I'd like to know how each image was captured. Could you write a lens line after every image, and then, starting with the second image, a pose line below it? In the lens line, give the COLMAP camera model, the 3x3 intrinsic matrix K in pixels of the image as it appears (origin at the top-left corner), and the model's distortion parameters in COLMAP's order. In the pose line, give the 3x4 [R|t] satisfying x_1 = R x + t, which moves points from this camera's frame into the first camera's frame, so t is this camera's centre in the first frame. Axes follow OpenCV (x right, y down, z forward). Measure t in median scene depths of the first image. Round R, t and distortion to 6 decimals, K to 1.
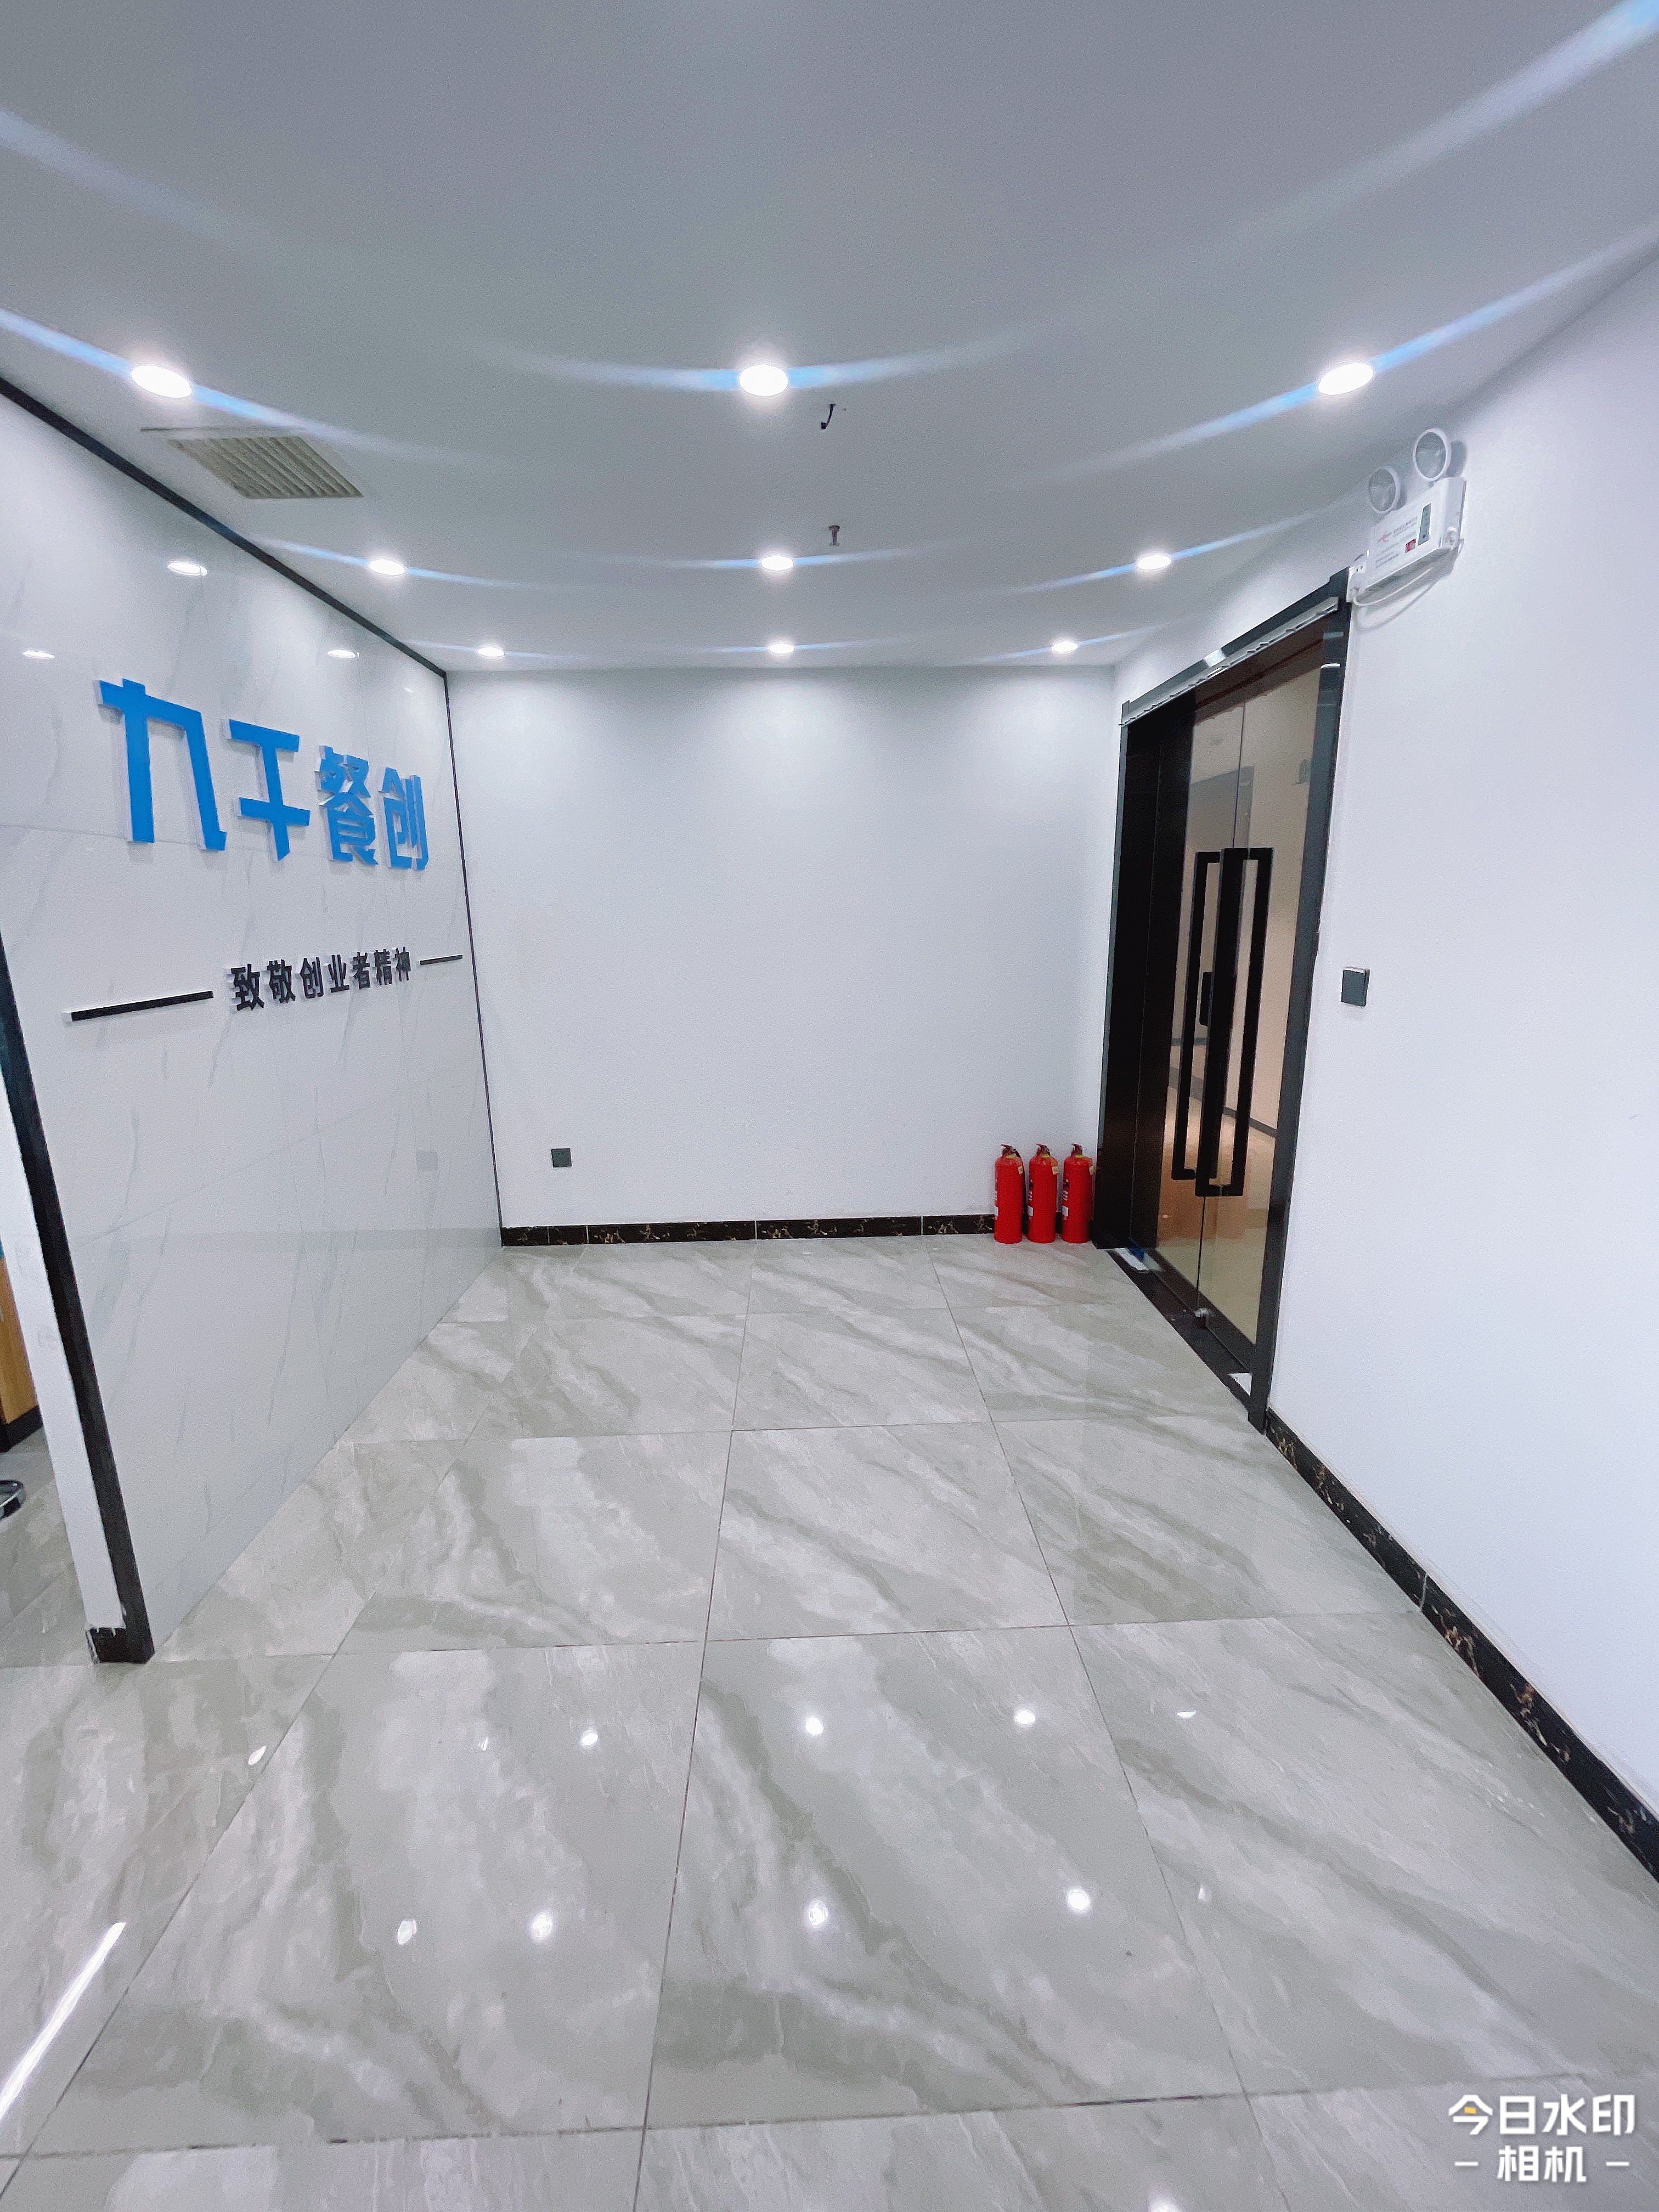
lens RADIAL K [[891.4, 0, 831.5], [0, 891.4, 1102.6], [0, 0, 1]] dist [-0.014640, -0.000198]
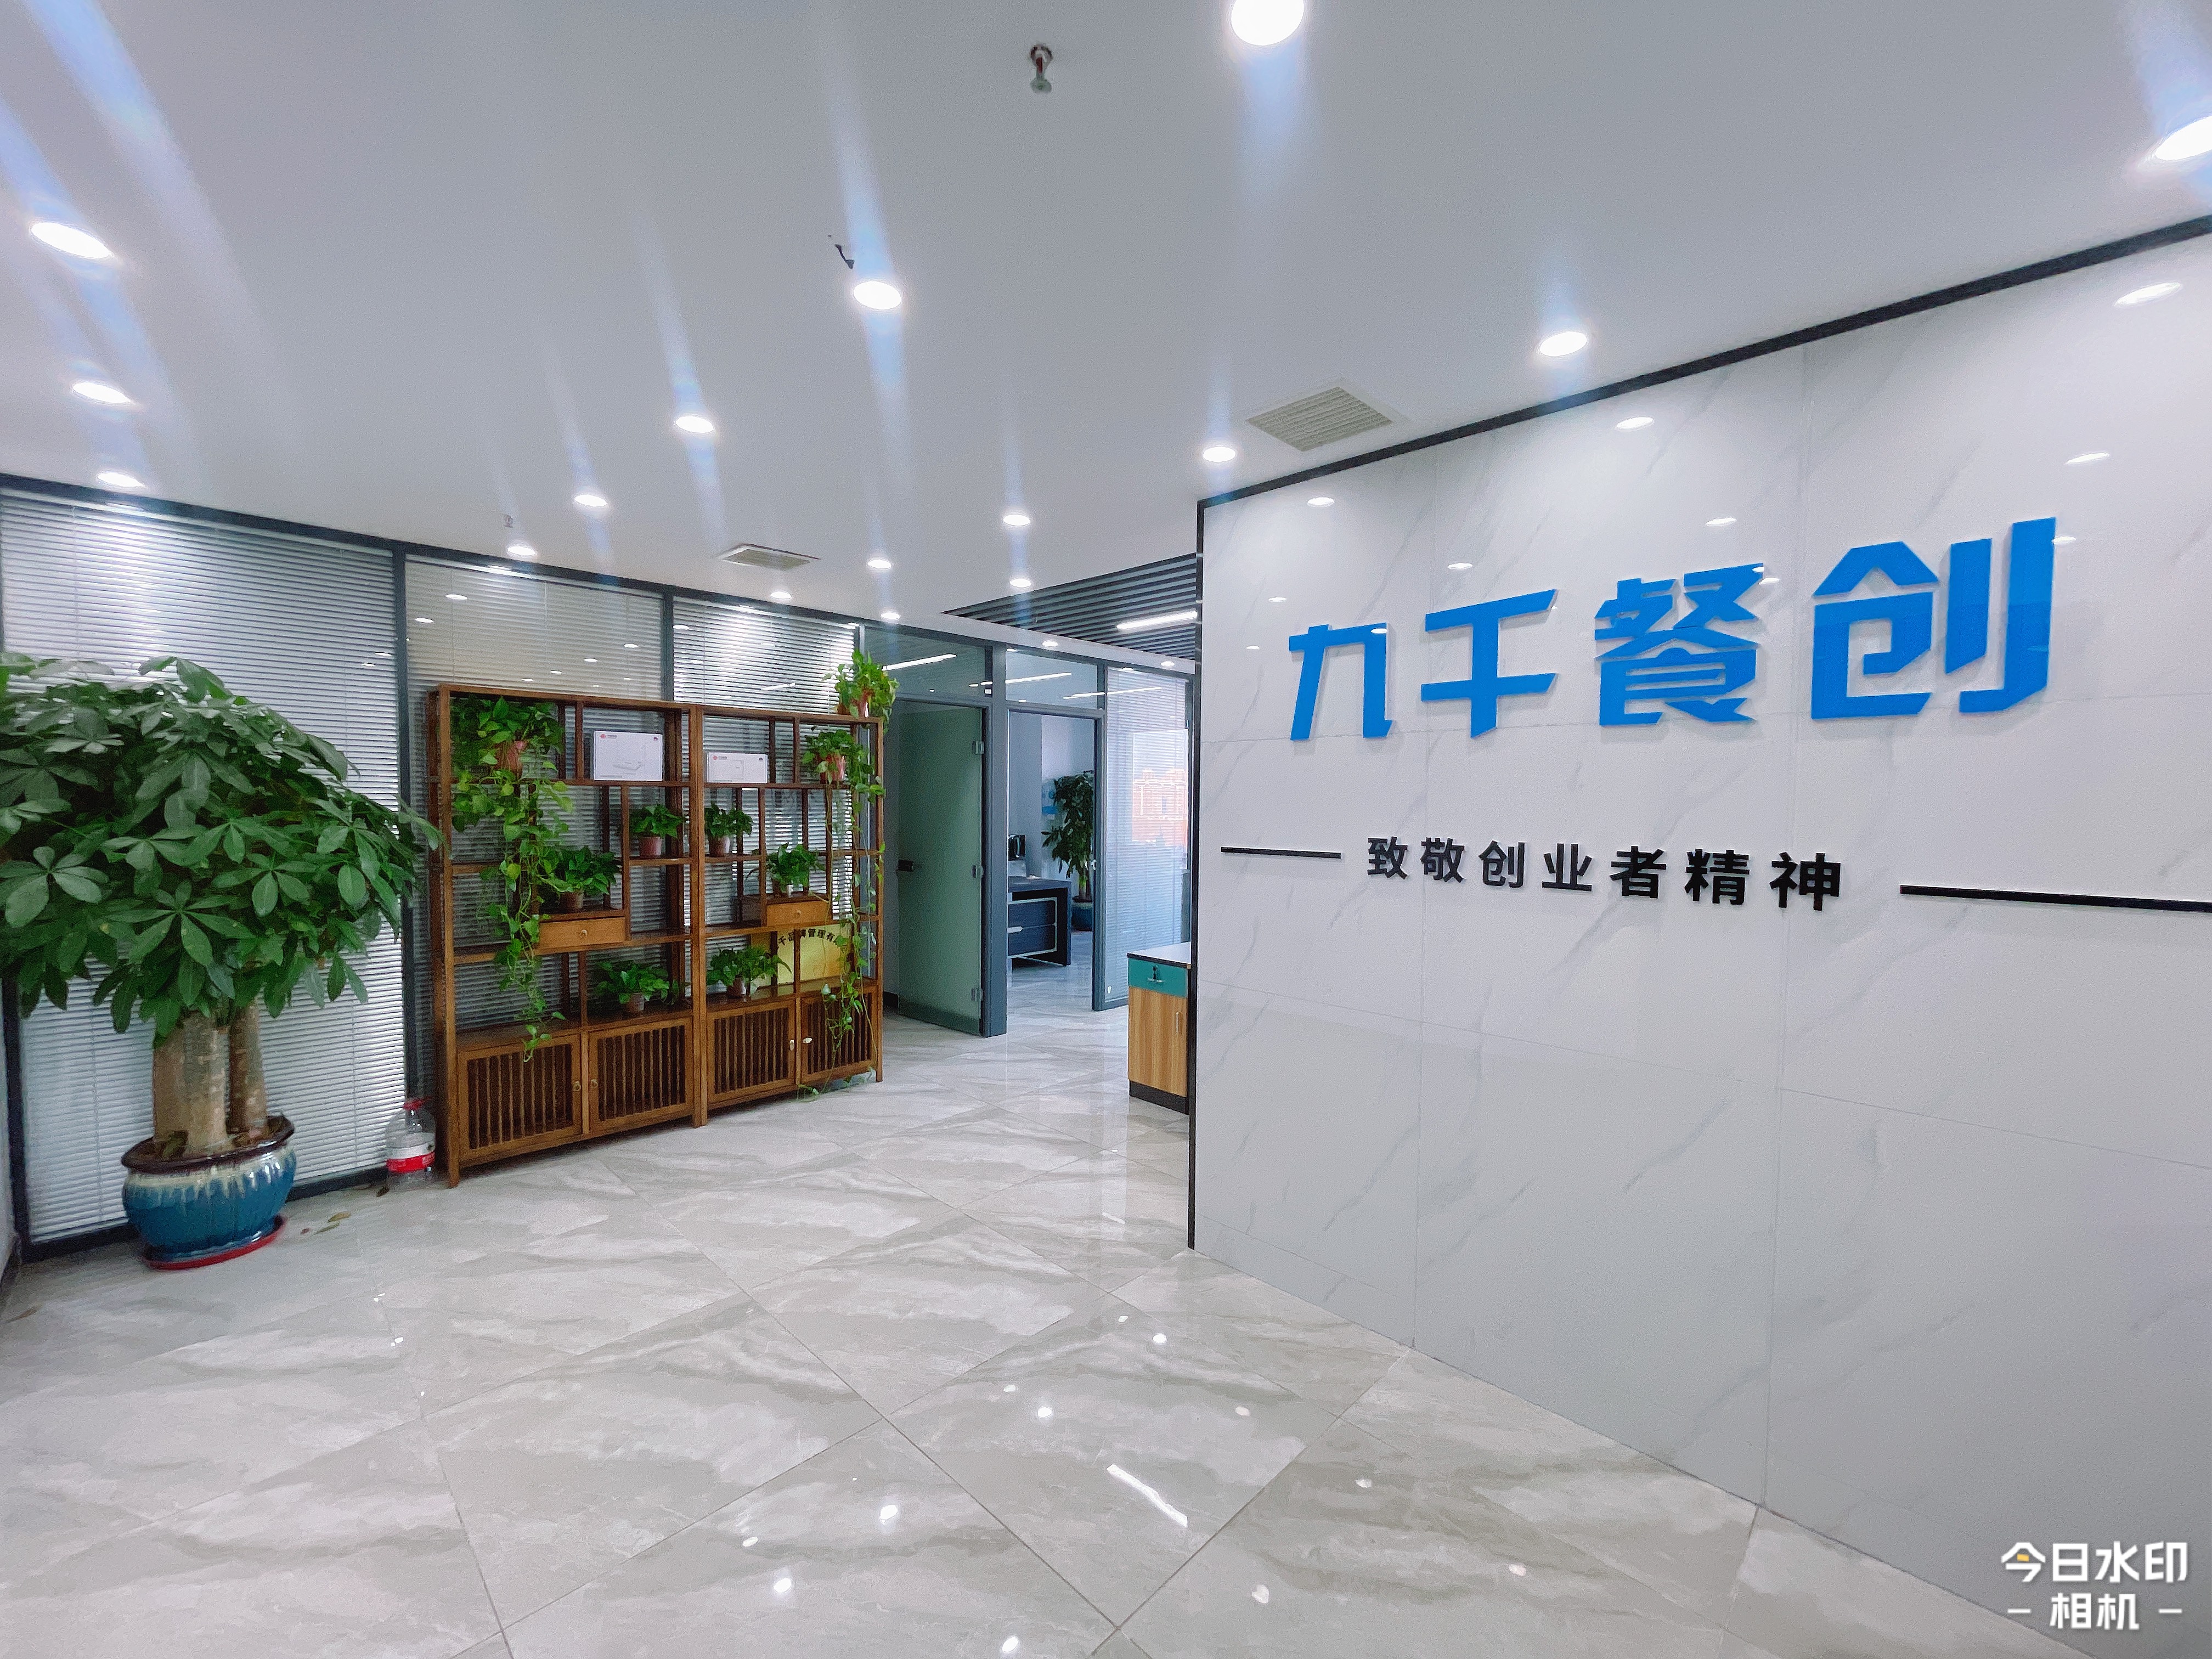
lens RADIAL K [[891.4, 0, 1108.7], [0, 891.4, 835.1], [0, 0, 1]] dist [-0.014640, -0.000198]
pose [[-0.722294, 0.031737, -0.690858, 0.337671], [-0.152459, 0.967064, 0.203821, -0.319559], [0.674573, 0.252546, -0.693666, 1.483997]]
